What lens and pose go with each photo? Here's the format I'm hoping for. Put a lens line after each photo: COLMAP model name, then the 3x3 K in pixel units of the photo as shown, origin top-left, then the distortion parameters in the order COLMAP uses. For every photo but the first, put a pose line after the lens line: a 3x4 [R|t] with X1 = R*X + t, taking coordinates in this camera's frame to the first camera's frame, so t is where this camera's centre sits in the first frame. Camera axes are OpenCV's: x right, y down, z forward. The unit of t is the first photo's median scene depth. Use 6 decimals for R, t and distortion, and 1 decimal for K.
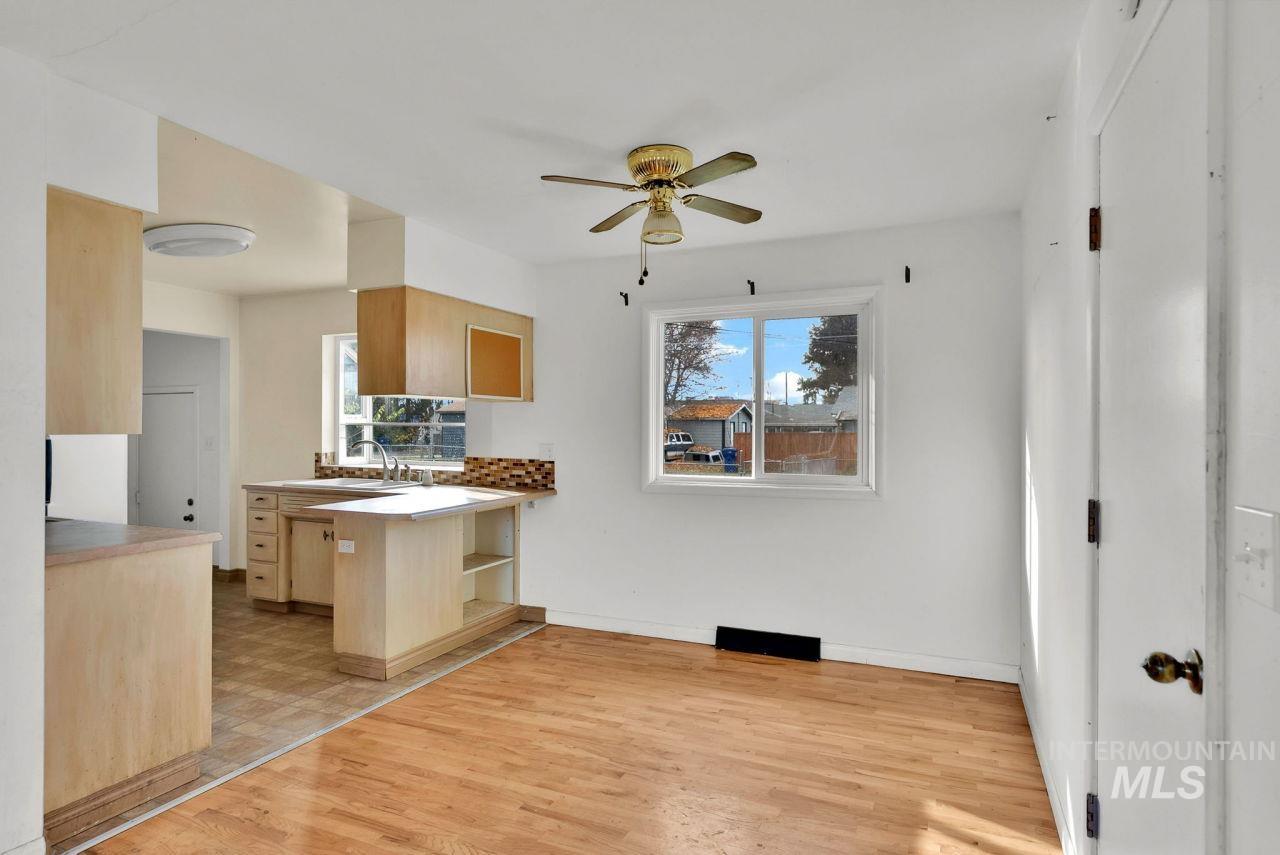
lens RADIAL K [[701.6, 0, 640.0], [0, 701.6, 427.5], [0, 0, 1]] dist [-0.003926, 0.000301]
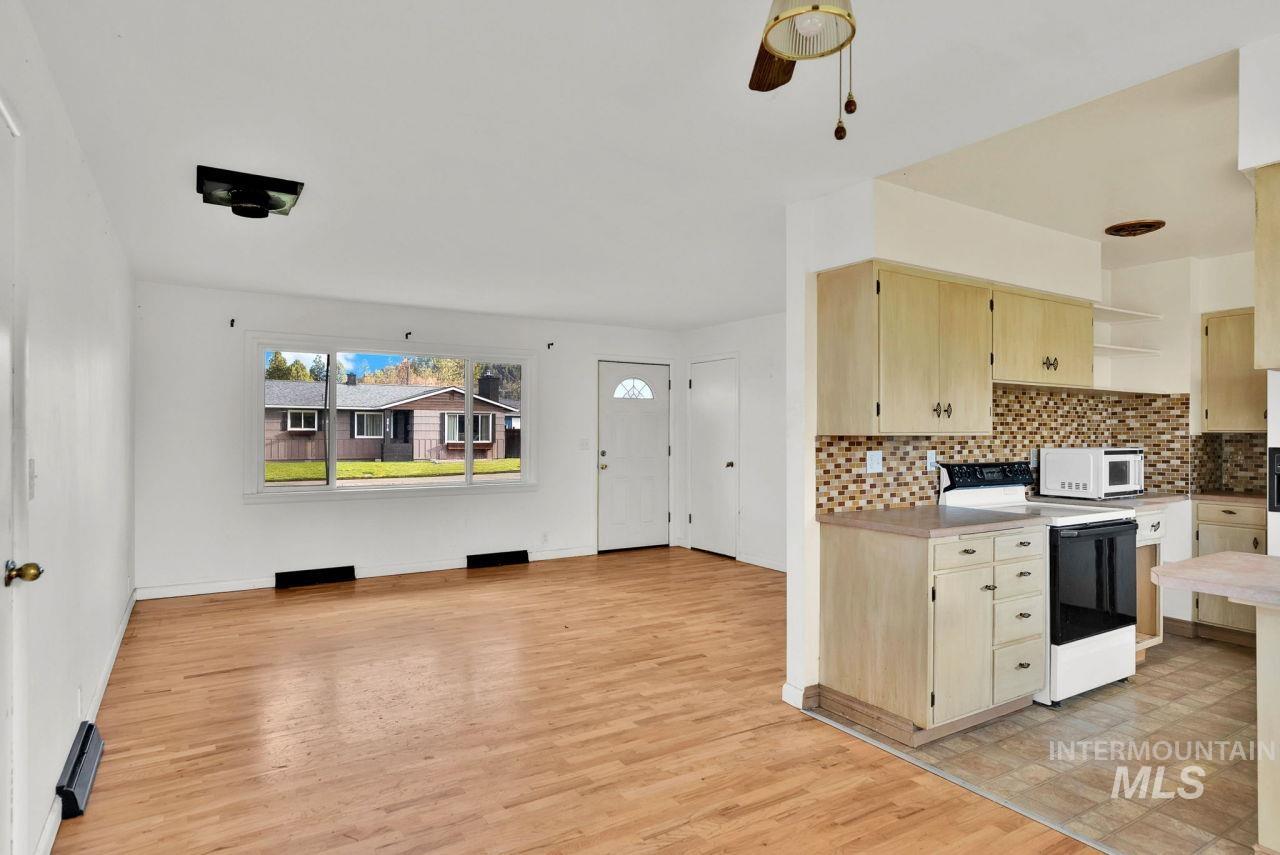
lens RADIAL K [[713.5, 0, 635.8], [0, 713.5, 431.1], [0, 0, 1]] dist [-0.002961, 0.000322]
pose [[-0.563700, -0.005044, -0.825964, 0.297324], [-0.004475, 0.999985, -0.003052, 0.003763], [0.825967, 0.001975, -0.563714, 0.694081]]
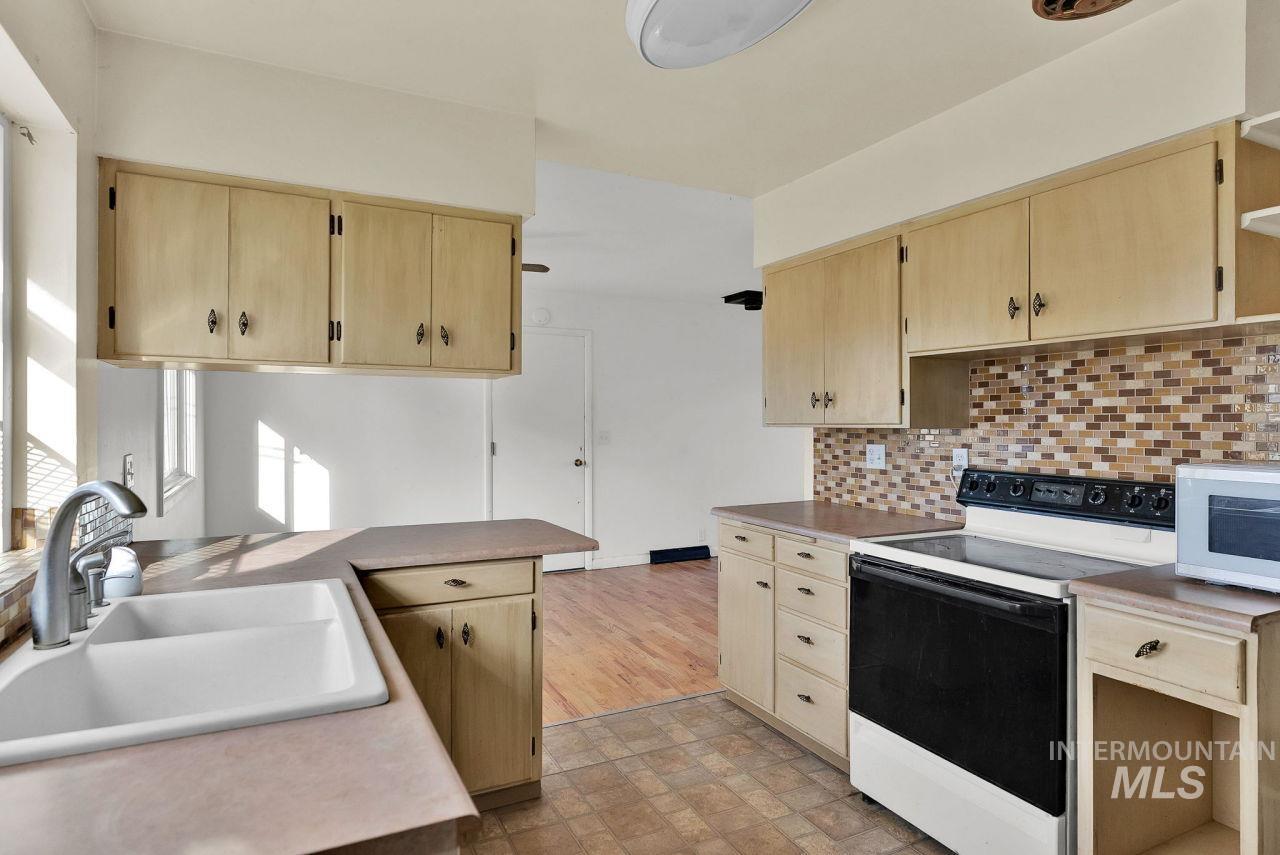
lens RADIAL K [[701.6, 0, 640.0], [0, 701.6, 427.5], [0, 0, 1]] dist [-0.003926, 0.000301]
pose [[-0.774594, -0.011670, 0.632352, -0.711778], [-0.005868, 0.999919, 0.011265, -0.001140], [-0.632432, 0.005016, -0.774600, 1.133908]]
